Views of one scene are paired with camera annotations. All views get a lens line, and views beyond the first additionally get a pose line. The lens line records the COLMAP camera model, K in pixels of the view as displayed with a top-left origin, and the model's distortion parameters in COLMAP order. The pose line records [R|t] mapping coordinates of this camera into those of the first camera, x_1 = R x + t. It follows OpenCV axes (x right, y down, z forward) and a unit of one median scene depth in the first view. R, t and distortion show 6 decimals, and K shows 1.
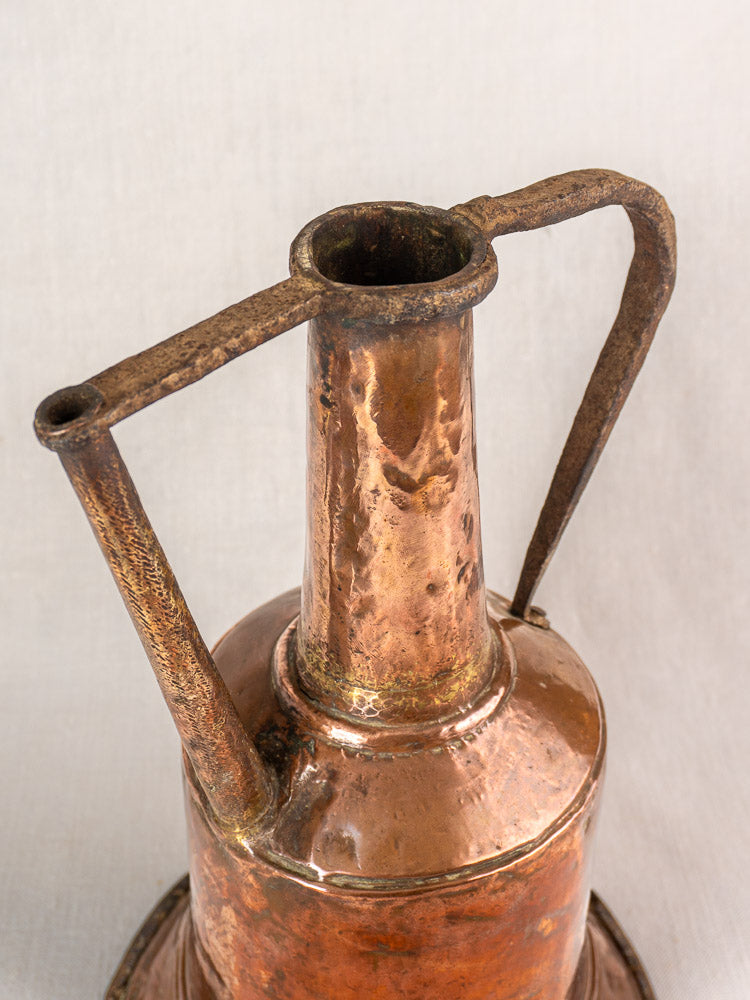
lens RADIAL K [[1607.1, 0, 412.9], [0, 1607.1, 518.6], [0, 0, 1]] dist [0.006979, -0.019528]
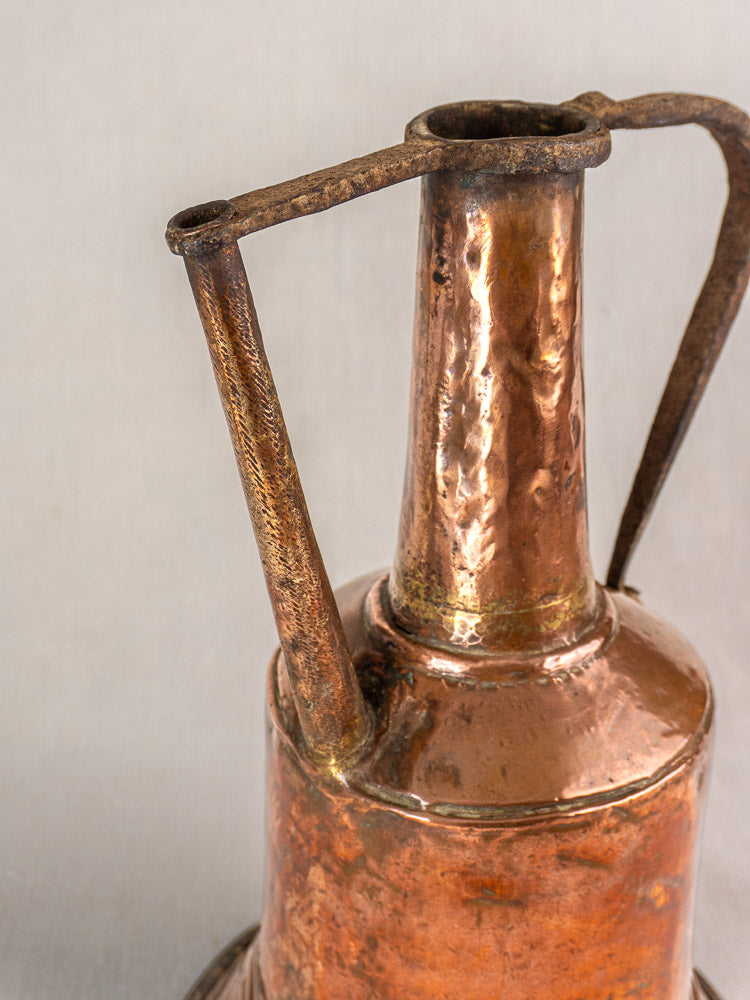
lens RADIAL K [[1642.0, 0, 381.5], [0, 1642.0, 476.5], [0, 0, 1]] dist [0.007251, 0.053602]
pose [[0.999833, 0.000084, -0.018298, -0.063065], [-0.004003, 0.976773, -0.214241, 0.236364], [0.017855, 0.214278, 0.976609, 0.024309]]
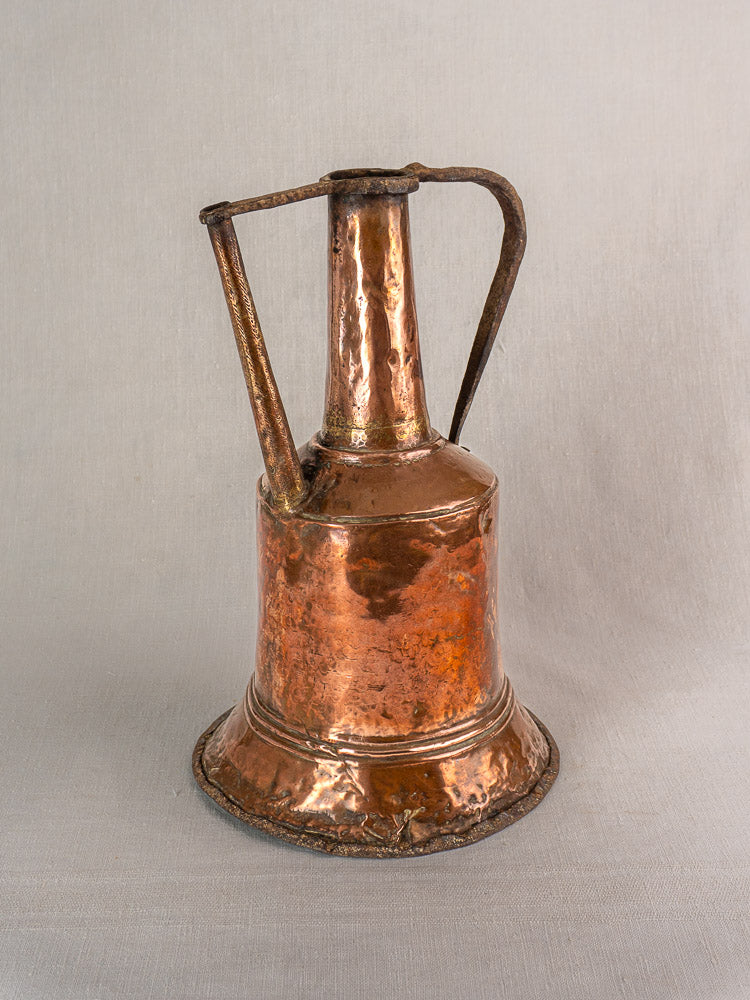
lens RADIAL K [[1642.0, 0, 381.5], [0, 1642.0, 476.5], [0, 0, 1]] dist [0.007251, 0.053602]
pose [[0.997977, -0.012907, -0.062256, 0.113461], [-0.009338, 0.938802, -0.344331, 0.801578], [0.062891, 0.344216, 0.936782, -0.738927]]
